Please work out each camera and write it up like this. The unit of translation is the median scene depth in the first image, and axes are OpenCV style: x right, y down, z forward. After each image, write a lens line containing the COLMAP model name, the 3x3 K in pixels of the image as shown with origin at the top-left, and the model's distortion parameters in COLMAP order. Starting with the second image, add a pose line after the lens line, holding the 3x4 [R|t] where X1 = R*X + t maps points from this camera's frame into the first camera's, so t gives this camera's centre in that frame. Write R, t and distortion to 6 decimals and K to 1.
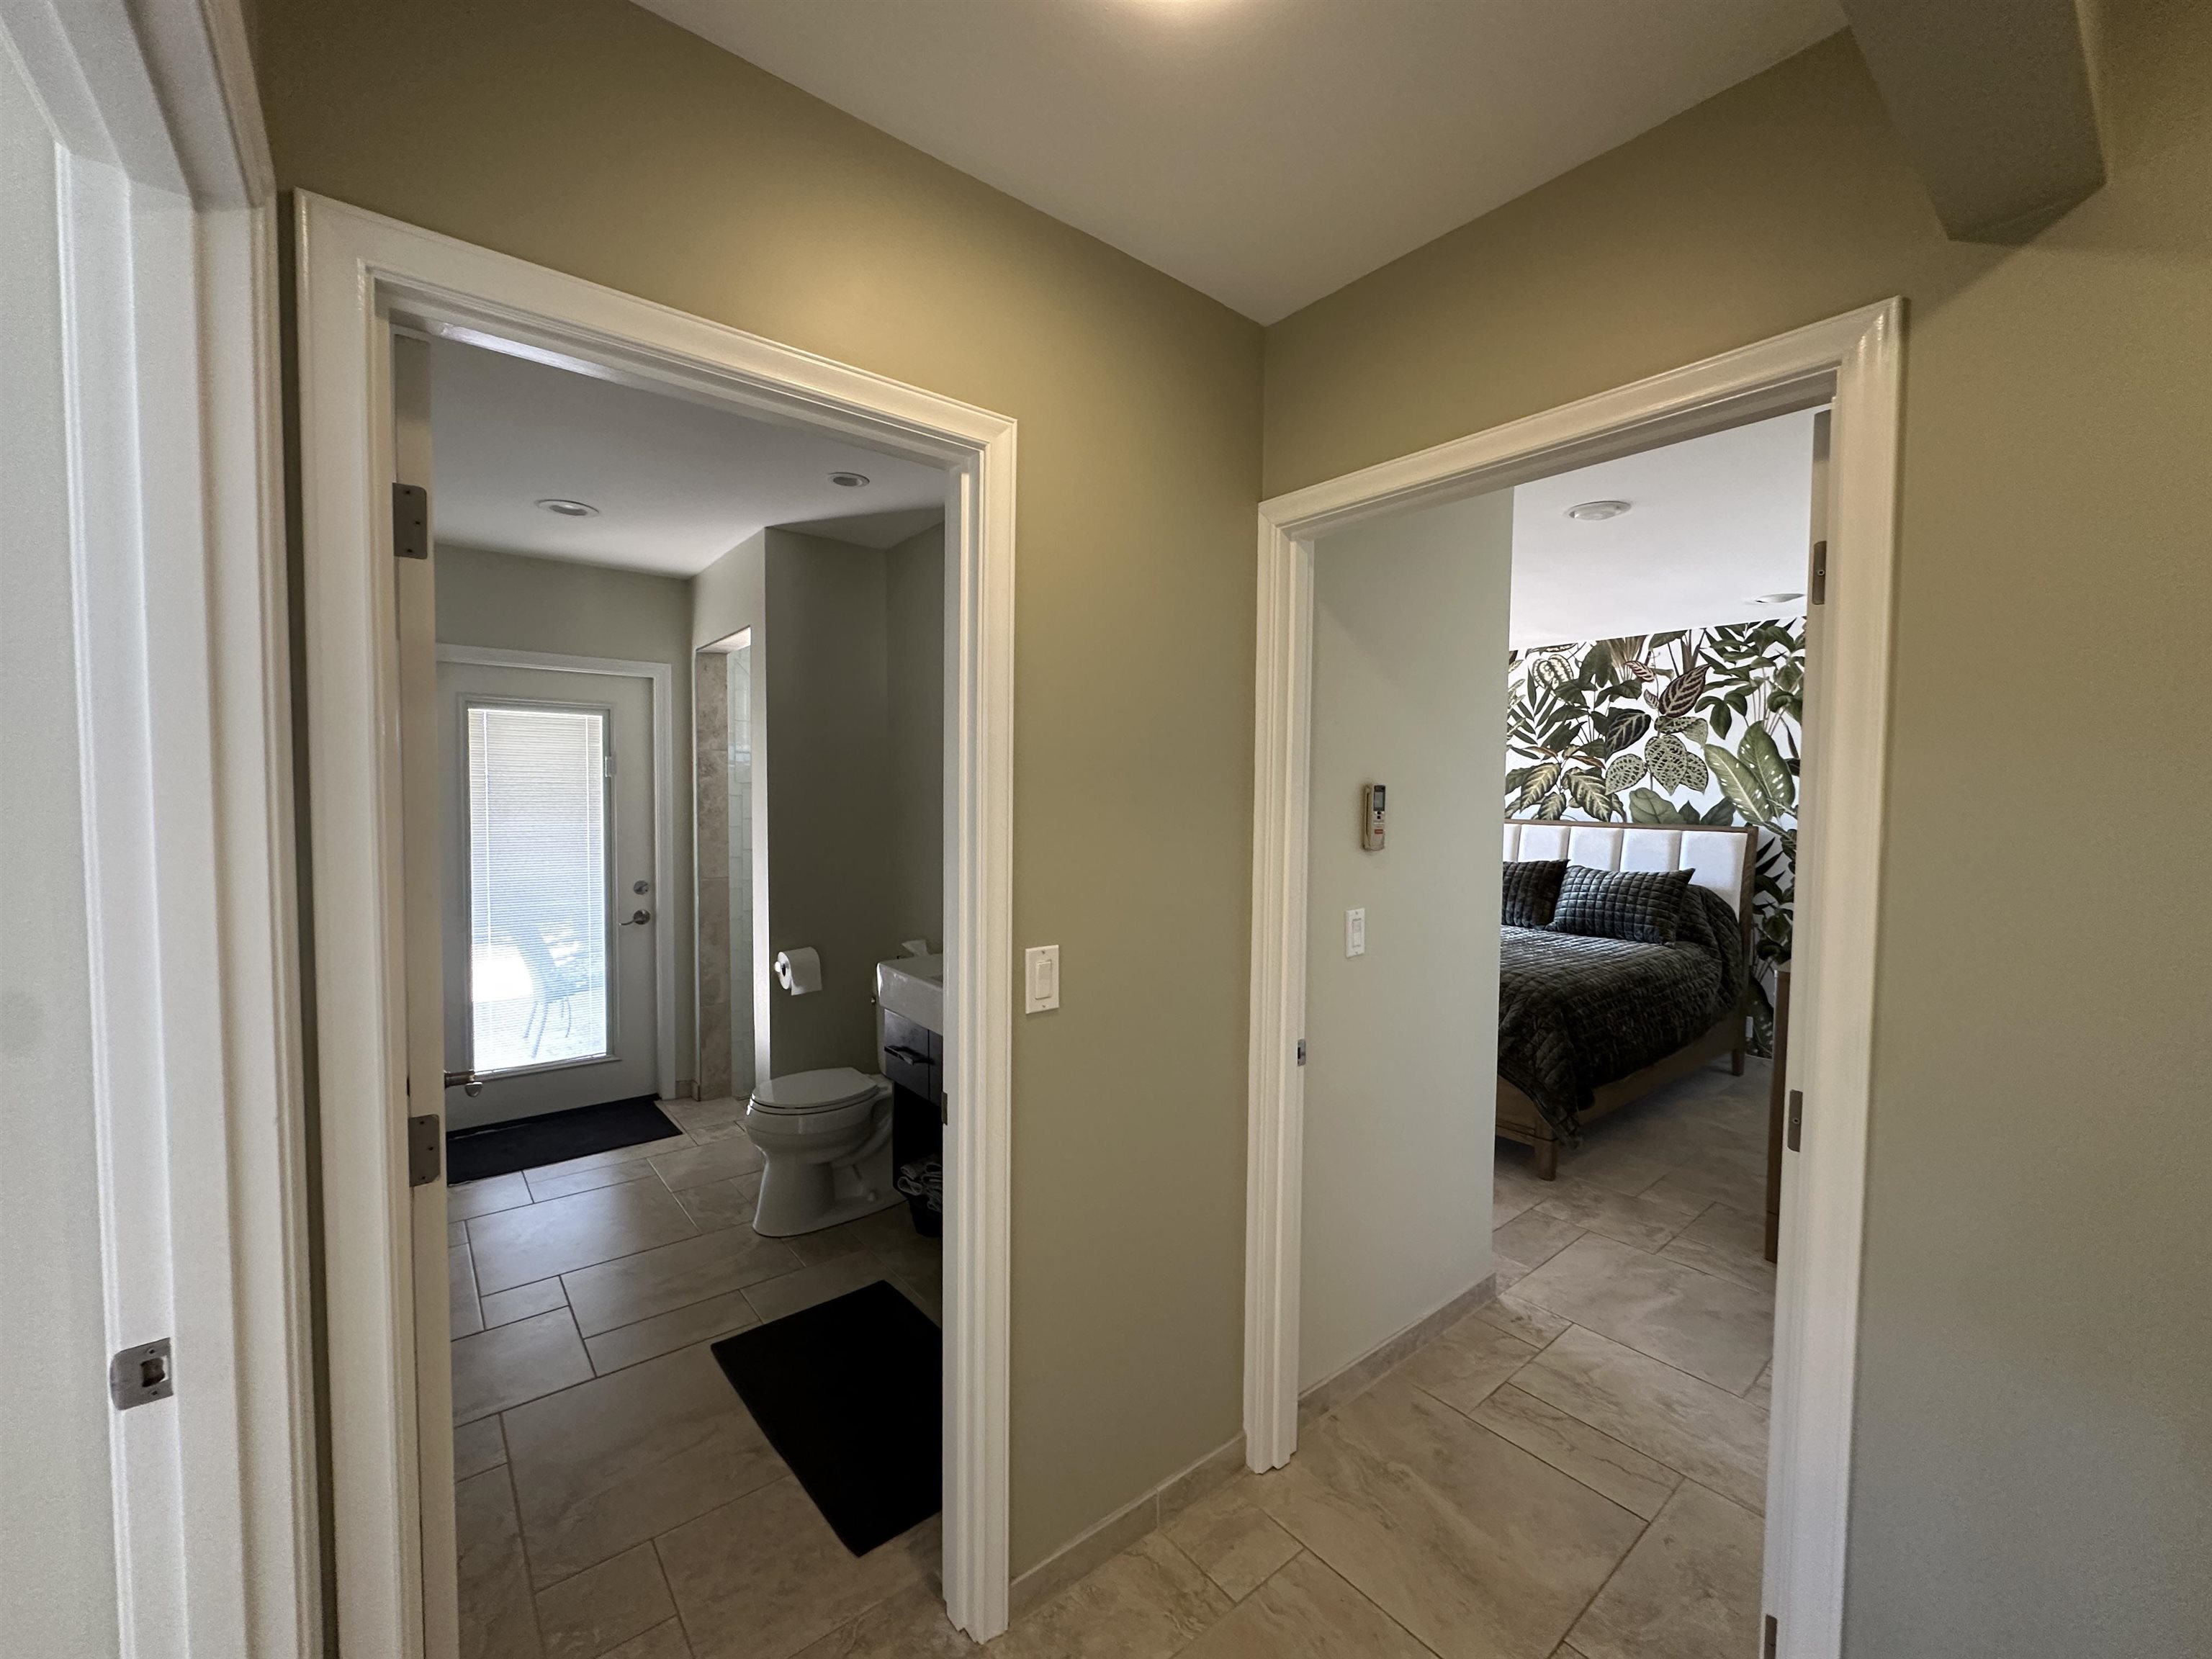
lens RADIAL K [[890.2, 0, 1103.2], [0, 890.2, 827.4], [0, 0, 1]] dist [-0.000383, -0.000032]
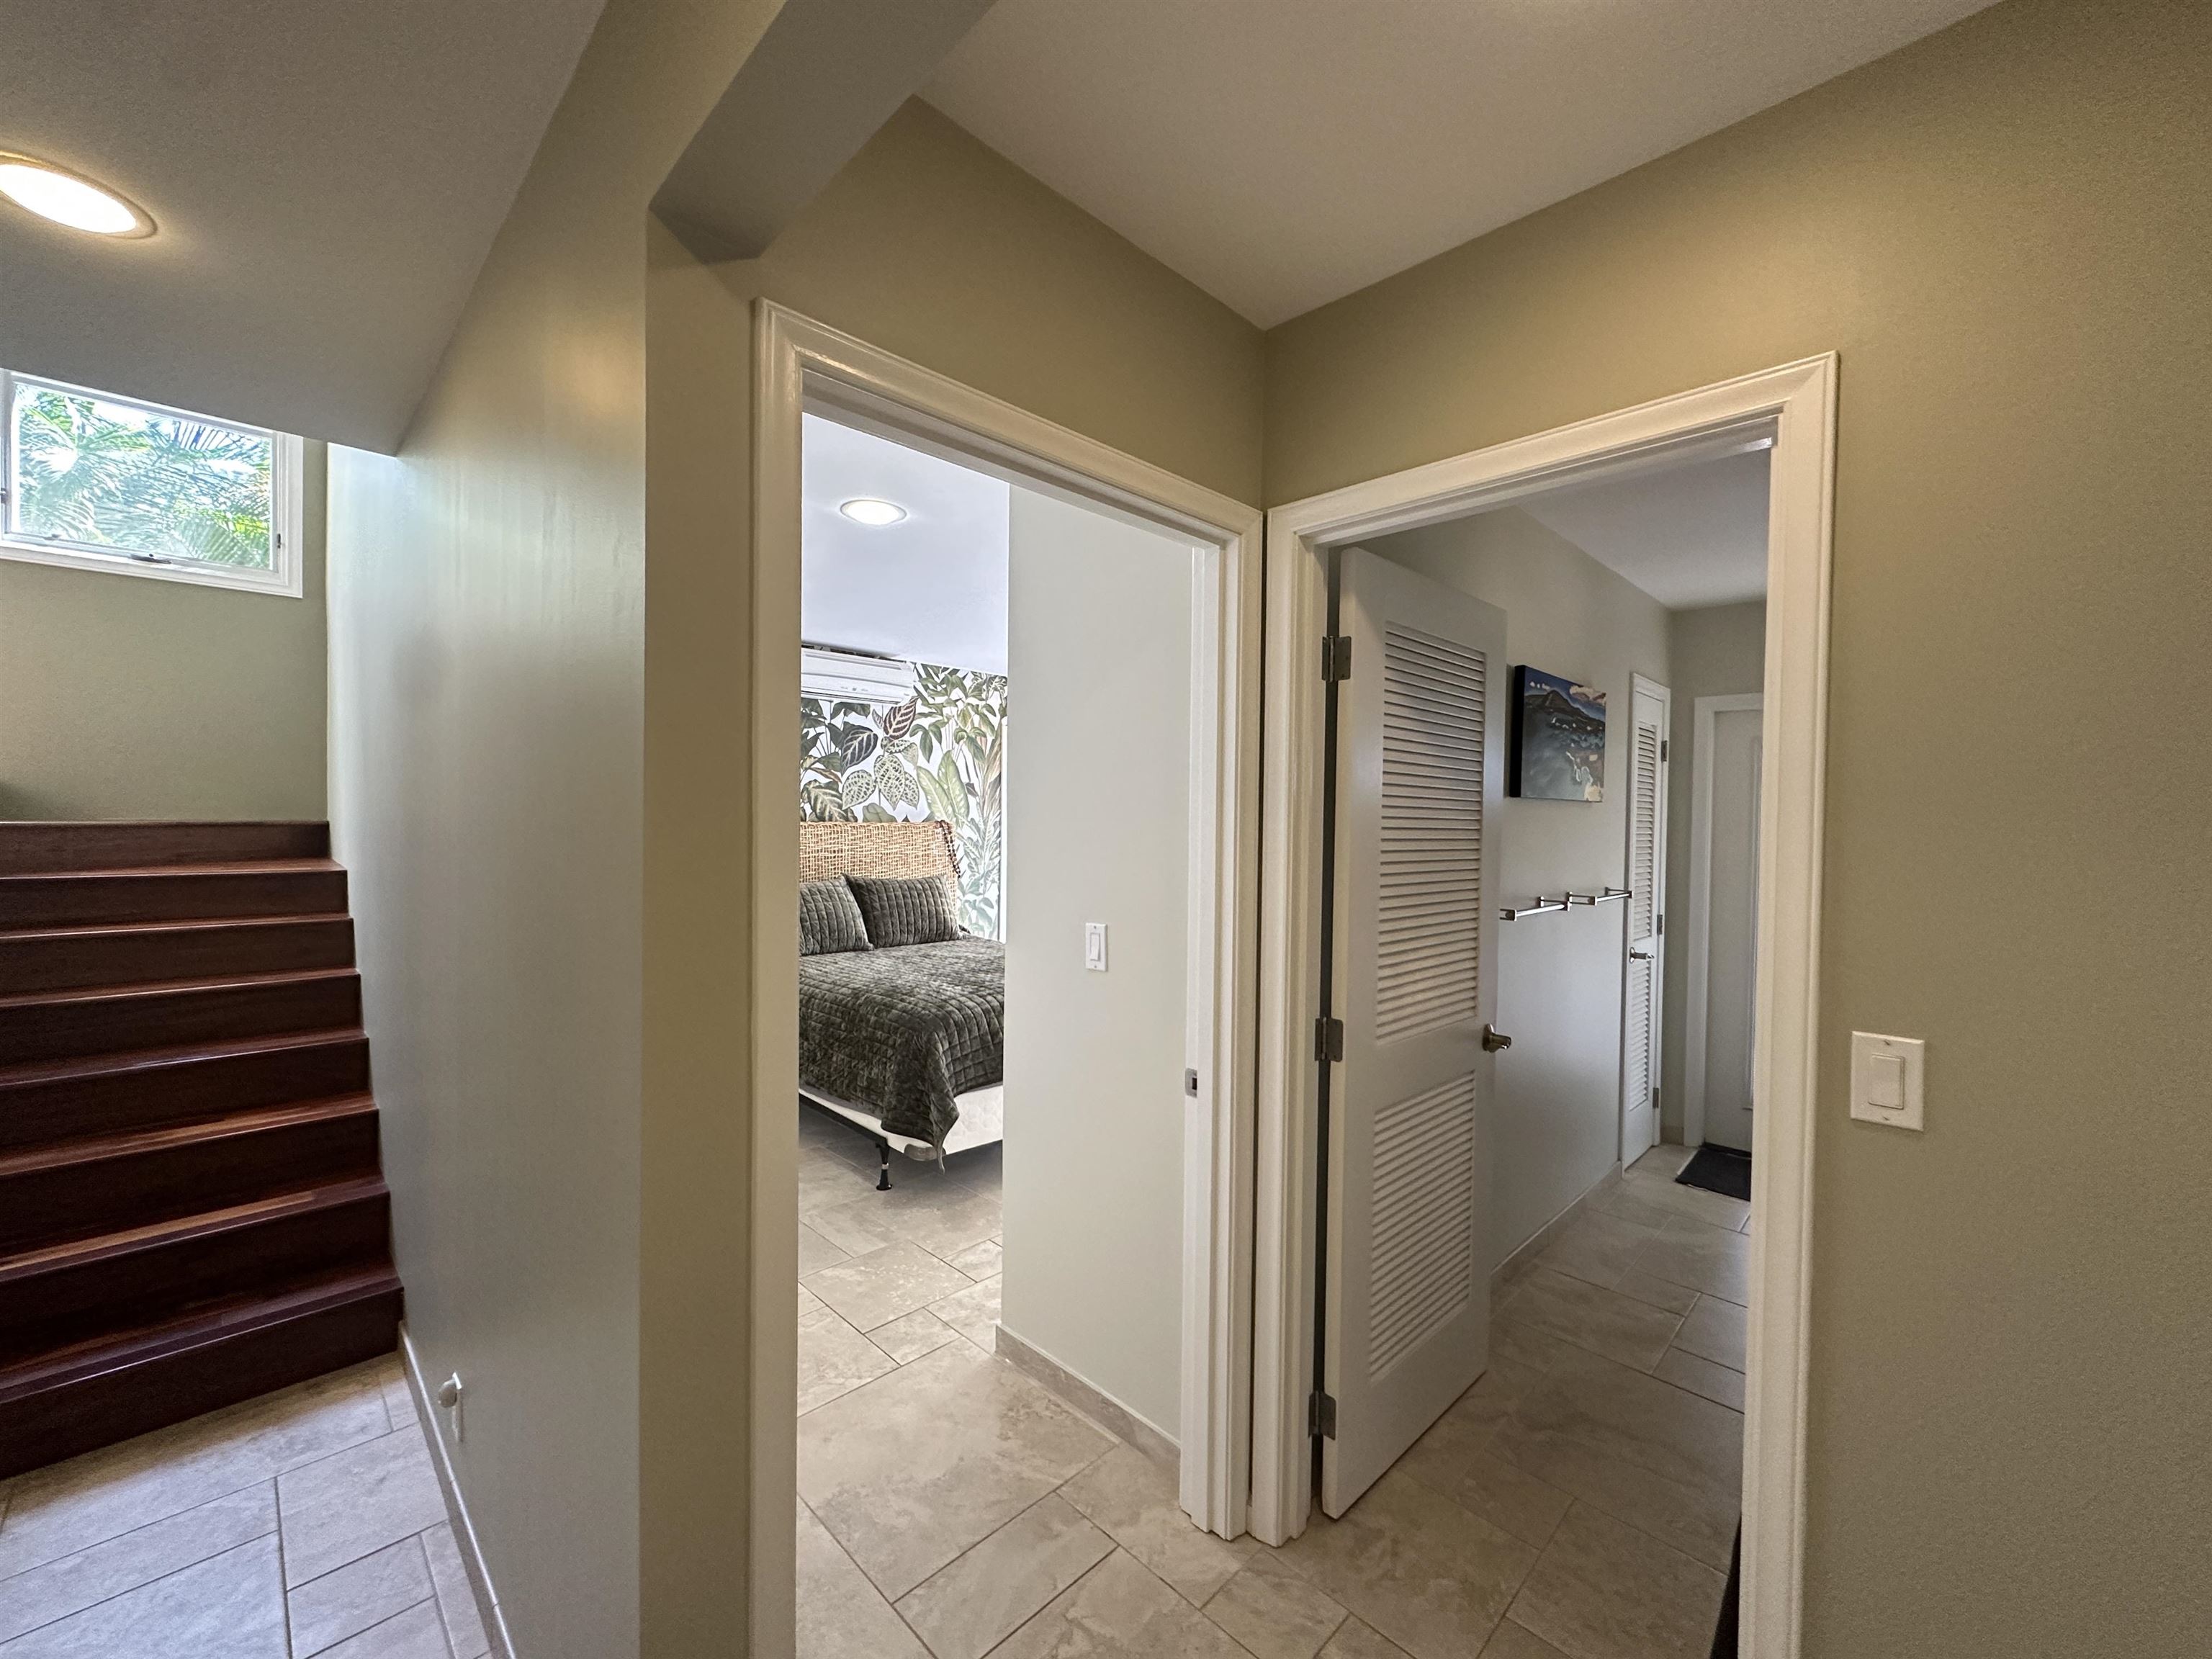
lens RADIAL K [[890.2, 0, 1103.3], [0, 890.2, 836.4], [0, 0, 1]] dist [-0.000383, -0.000032]
pose [[-0.094427, -0.028520, 0.995123, -0.472613], [0.029105, 0.999083, 0.031395, -0.030743], [-0.995106, 0.031928, -0.093510, 0.848399]]
